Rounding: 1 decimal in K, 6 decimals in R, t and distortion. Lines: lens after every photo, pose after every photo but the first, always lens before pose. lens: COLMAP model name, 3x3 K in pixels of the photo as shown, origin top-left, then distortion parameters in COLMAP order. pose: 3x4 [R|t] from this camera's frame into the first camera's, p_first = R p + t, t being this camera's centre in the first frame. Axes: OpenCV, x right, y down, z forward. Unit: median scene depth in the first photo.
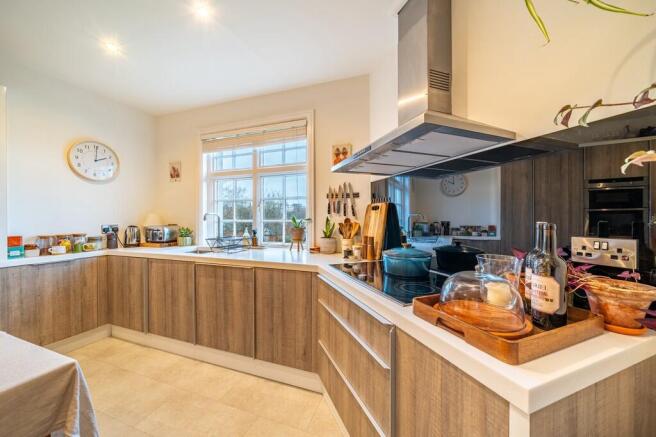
lens RADIAL K [[224.4, 0, 328.0], [0, 224.4, 218.5], [0, 0, 1]] dist [-0.002261, -0.000037]
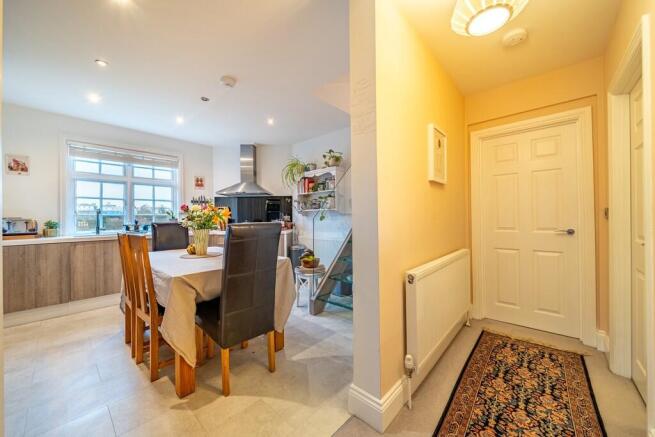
lens RADIAL K [[246.7, 0, 327.5], [0, 246.7, 218.5], [0, 0, 1]] dist [-0.000022, -0.000007]
pose [[0.365187, -0.007775, 0.930902, -1.343581], [0.008704, 0.999950, 0.004937, 0.037998], [-0.930894, 0.006300, 0.365236, -0.750269]]
